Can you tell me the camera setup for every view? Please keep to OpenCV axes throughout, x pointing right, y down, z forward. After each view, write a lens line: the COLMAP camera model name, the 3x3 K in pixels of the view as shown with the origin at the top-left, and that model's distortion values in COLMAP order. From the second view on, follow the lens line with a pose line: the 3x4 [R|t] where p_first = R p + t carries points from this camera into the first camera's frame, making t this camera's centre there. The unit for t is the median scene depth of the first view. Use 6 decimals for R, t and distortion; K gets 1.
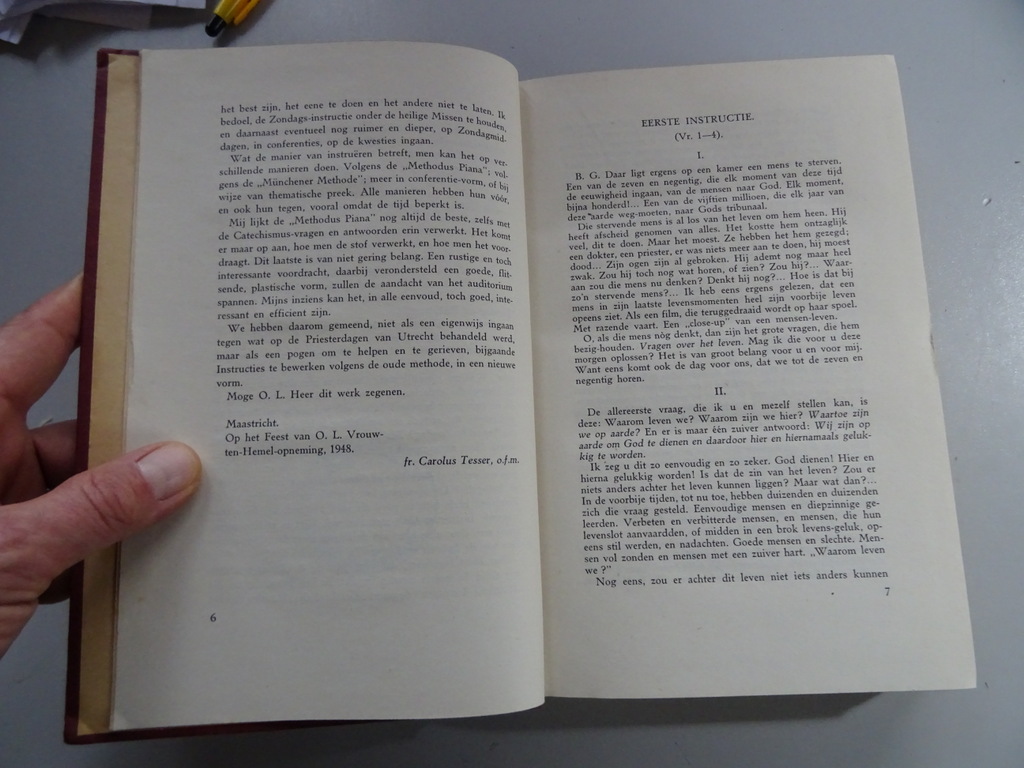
lens RADIAL K [[704.4, 0, 511.7], [0, 704.4, 385.1], [0, 0, 1]] dist [-0.019700, 0.000511]
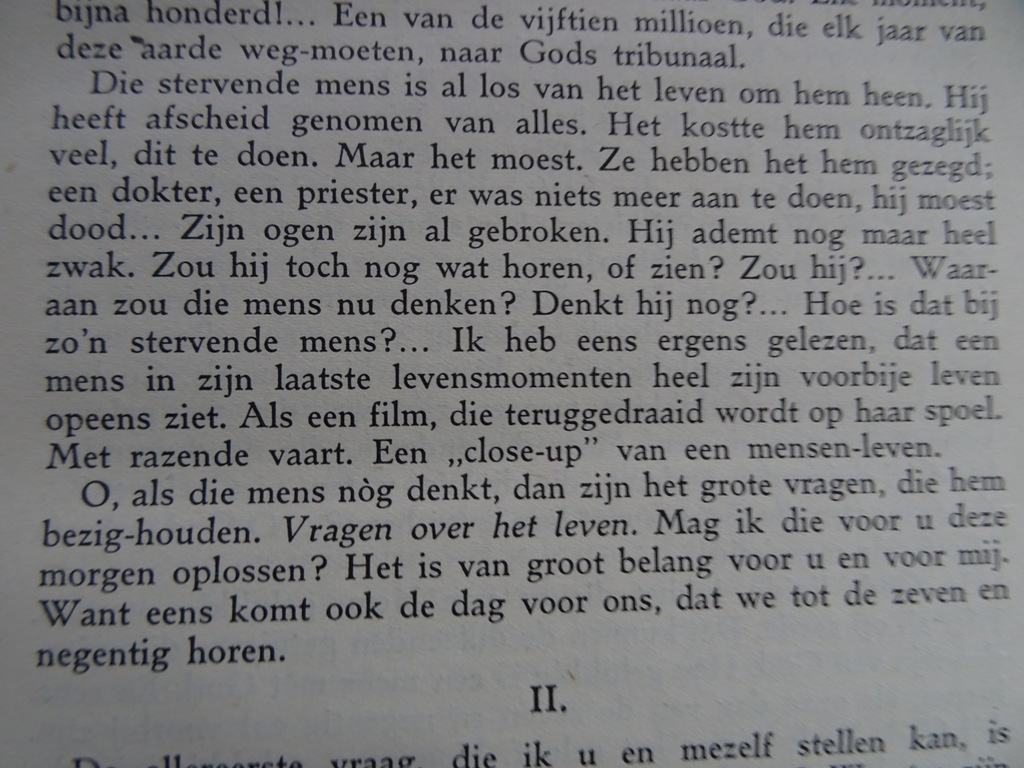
lens RADIAL K [[704.4, 0, 511.4], [0, 704.4, 385.6], [0, 0, 1]] dist [-0.019700, 0.000511]
pose [[0.991167, 0.031821, 0.128749, 0.233356], [-0.045635, 0.993339, 0.105804, -0.145529], [-0.124525, -0.110745, 0.986017, 0.710656]]
